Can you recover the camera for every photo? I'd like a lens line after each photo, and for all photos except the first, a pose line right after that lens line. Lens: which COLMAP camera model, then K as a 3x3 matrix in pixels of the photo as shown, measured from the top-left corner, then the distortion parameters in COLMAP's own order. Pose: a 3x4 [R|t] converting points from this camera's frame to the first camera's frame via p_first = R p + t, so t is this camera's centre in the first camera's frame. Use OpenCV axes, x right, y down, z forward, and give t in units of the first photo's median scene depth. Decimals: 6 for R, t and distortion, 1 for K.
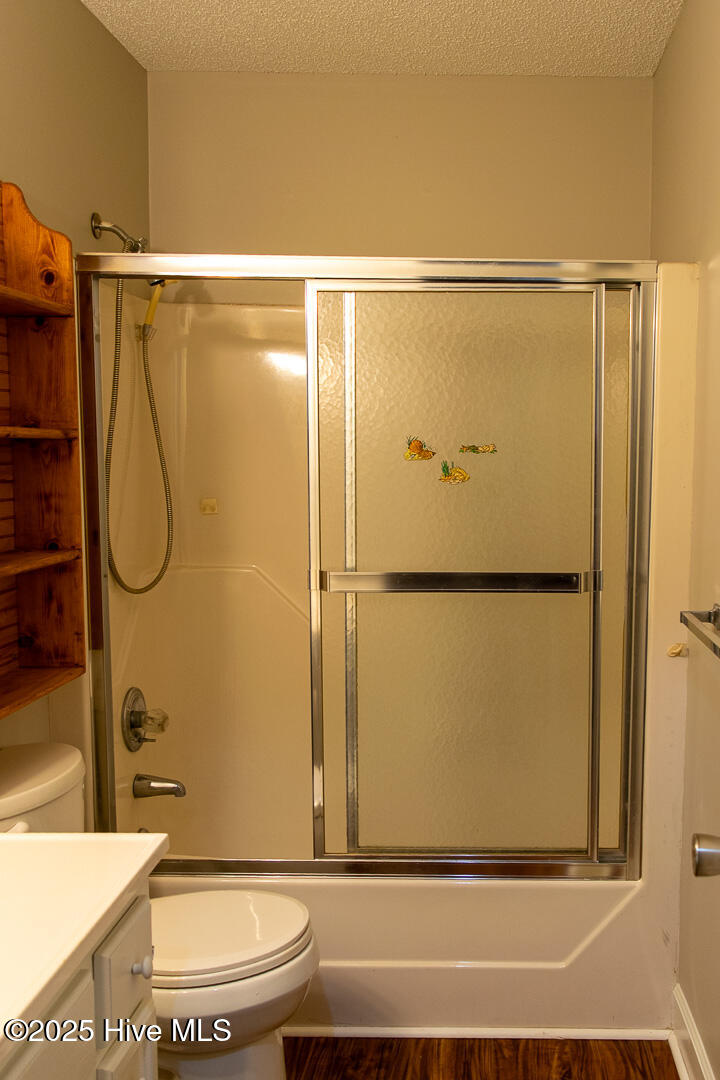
lens RADIAL K [[856.1, 0, 360.0], [0, 856.1, 540.0], [0, 0, 1]] dist [0.006276, 0.004811]
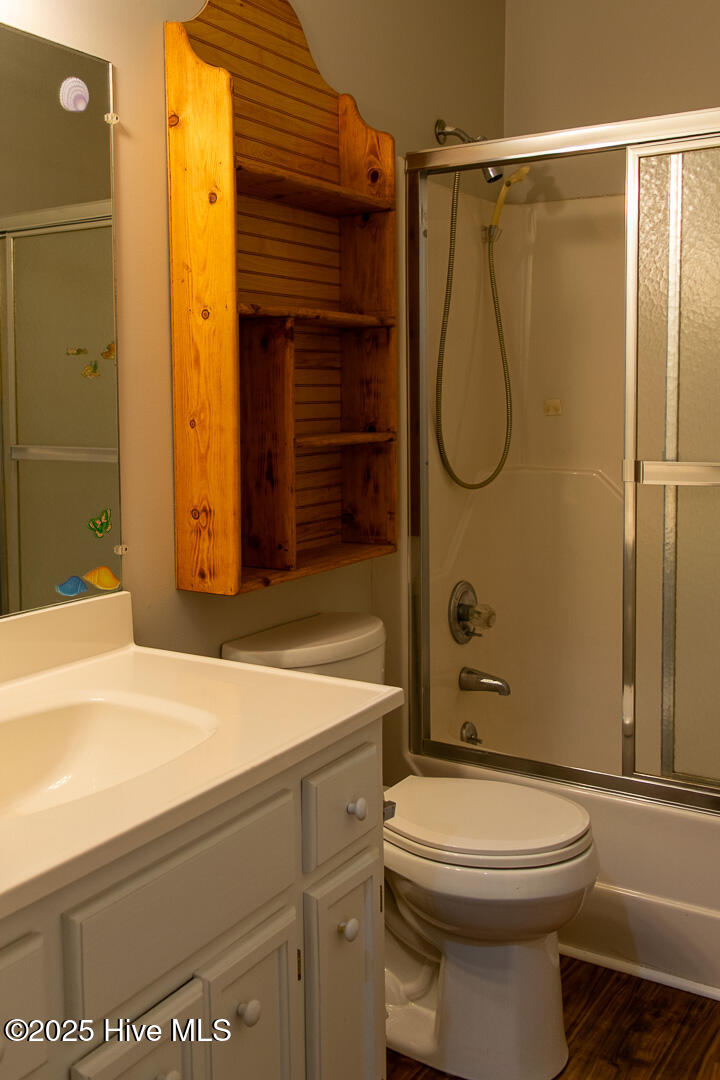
lens RADIAL K [[854.1, 0, 360.3], [0, 854.1, 451.7], [0, 0, 1]] dist [0.009430, -0.001243]
pose [[0.894641, 0.024961, -0.446089, 0.100020], [-0.033770, 0.999360, -0.011808, 0.047737], [0.445509, 0.025629, 0.894911, 0.047540]]
